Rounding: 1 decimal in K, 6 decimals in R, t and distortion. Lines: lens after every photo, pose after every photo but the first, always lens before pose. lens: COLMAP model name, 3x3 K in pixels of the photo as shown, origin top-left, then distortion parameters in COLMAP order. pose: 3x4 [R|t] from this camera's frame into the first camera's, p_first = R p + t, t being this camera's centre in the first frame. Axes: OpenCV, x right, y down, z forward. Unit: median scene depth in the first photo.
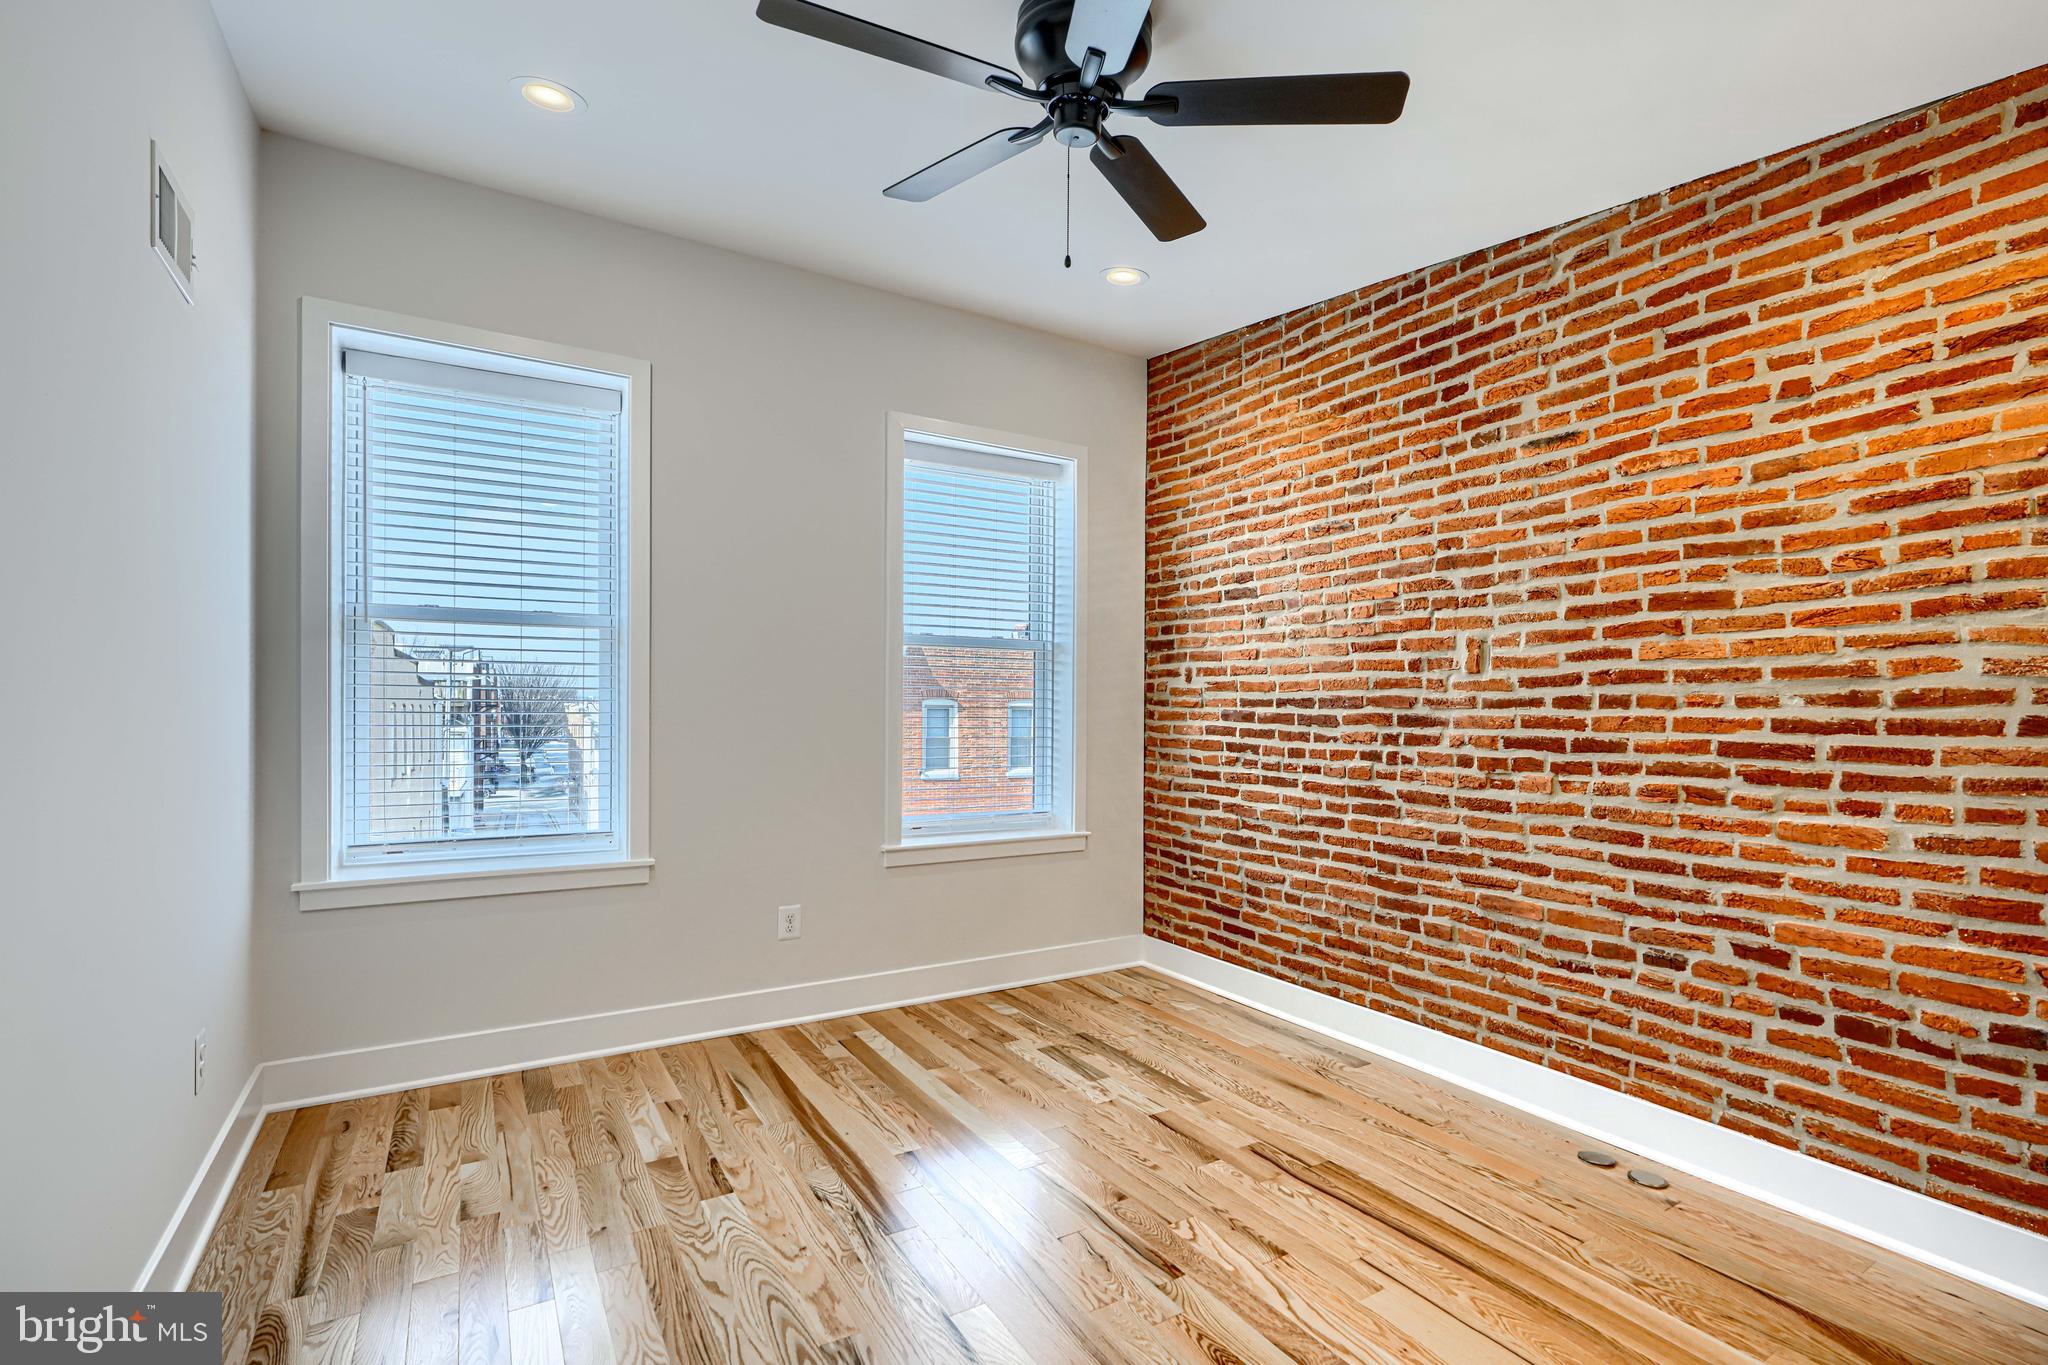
lens RADIAL K [[931.7, 0, 1019.5], [0, 931.7, 697.6], [0, 0, 1]] dist [0.000942, 0.000438]
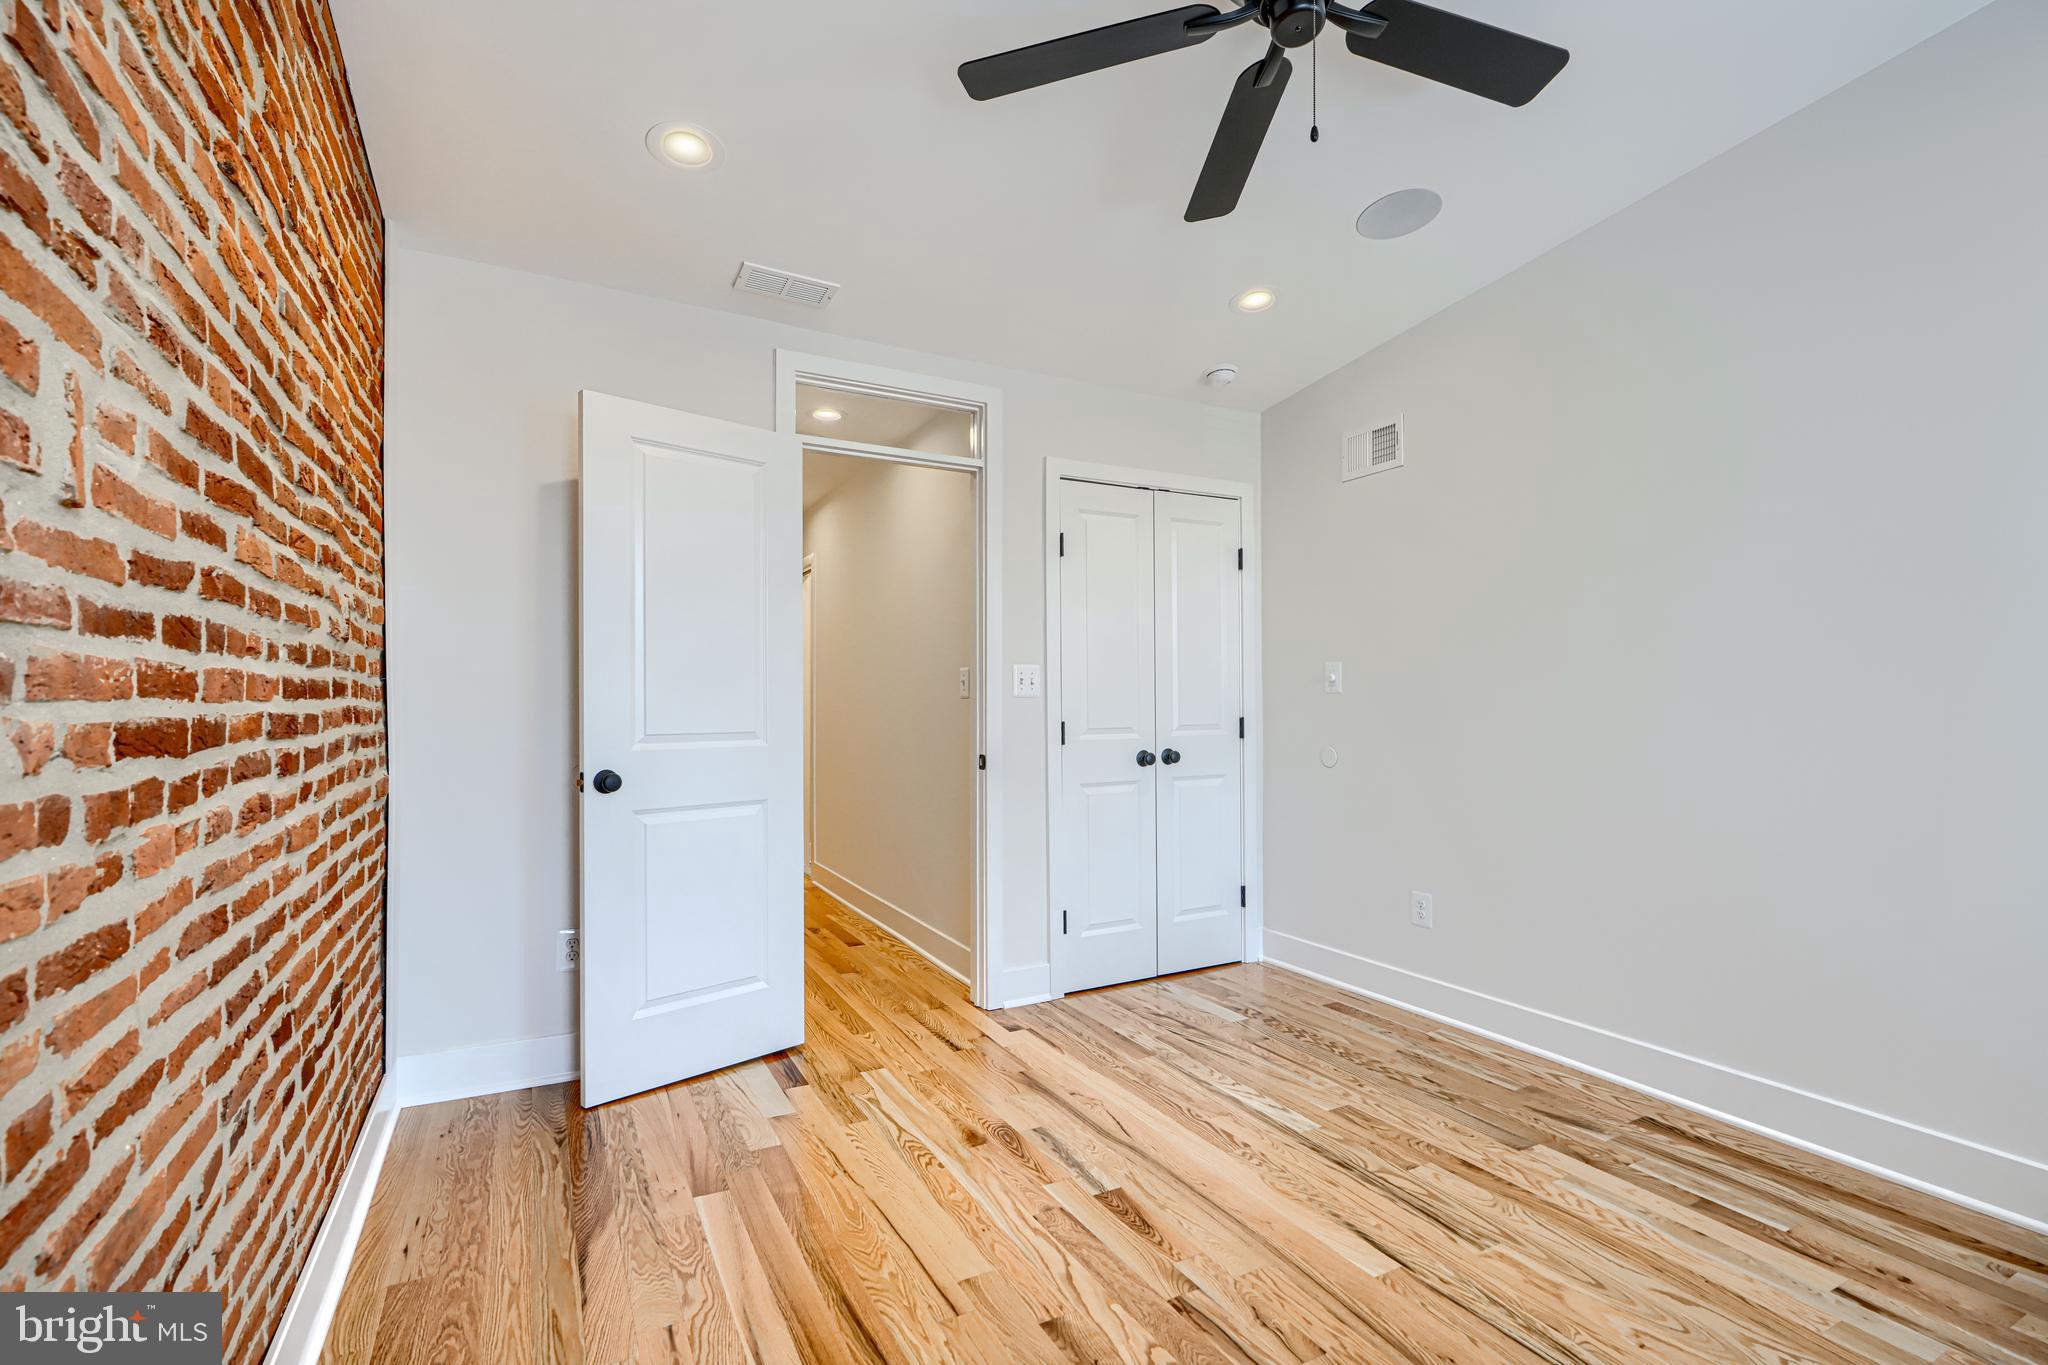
lens RADIAL K [[931.7, 0, 1019.5], [0, 931.7, 697.6], [0, 0, 1]] dist [0.000942, 0.000438]
pose [[-0.998445, -0.006629, 0.055350, 0.276382], [-0.007800, 0.999750, -0.020978, 0.054857], [-0.055197, -0.021377, -0.998247, 1.937207]]
